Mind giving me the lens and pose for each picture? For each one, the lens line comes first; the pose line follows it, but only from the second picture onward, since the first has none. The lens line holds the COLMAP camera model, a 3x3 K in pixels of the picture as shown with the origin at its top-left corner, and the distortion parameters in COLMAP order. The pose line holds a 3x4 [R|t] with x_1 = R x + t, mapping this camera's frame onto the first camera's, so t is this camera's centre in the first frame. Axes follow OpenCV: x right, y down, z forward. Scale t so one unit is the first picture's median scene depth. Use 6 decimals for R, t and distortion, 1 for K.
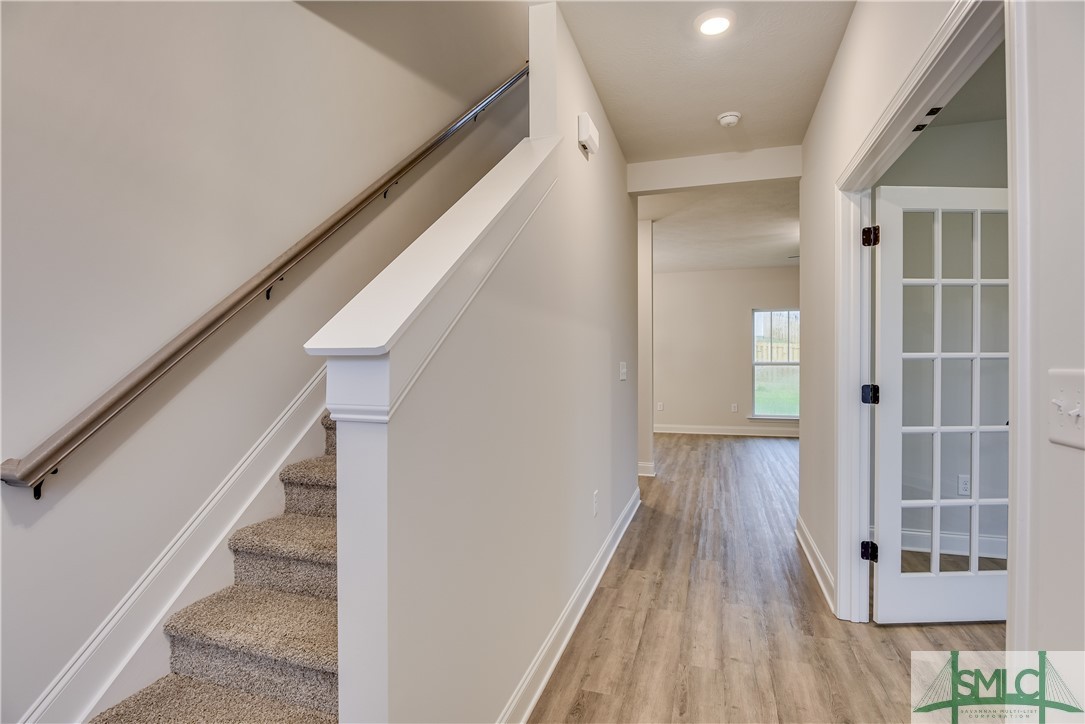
lens RADIAL K [[526.5, 0, 542.5], [0, 526.5, 362.0], [0, 0, 1]] dist [-0.014114, 0.000111]
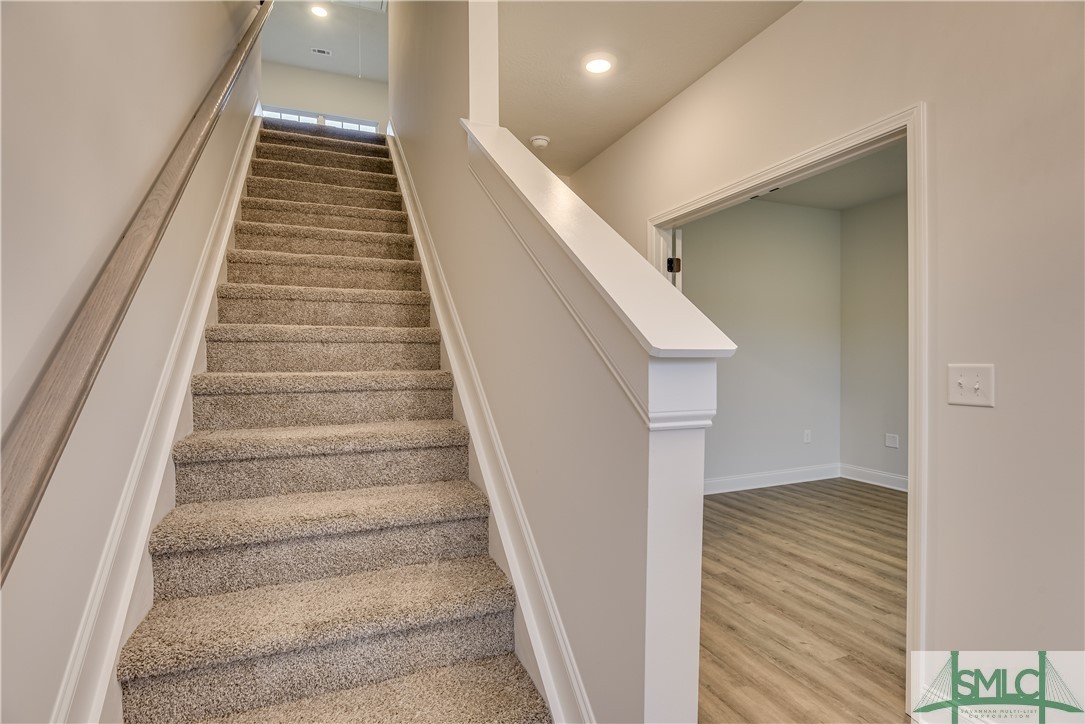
lens RADIAL K [[526.5, 0, 542.5], [0, 526.5, 362.0], [0, 0, 1]] dist [-0.014114, 0.000111]
pose [[0.763779, -0.007489, 0.645434, -0.549183], [0.004418, 0.999970, 0.006374, -0.005419], [-0.645463, -0.002017, 0.763789, 0.222502]]
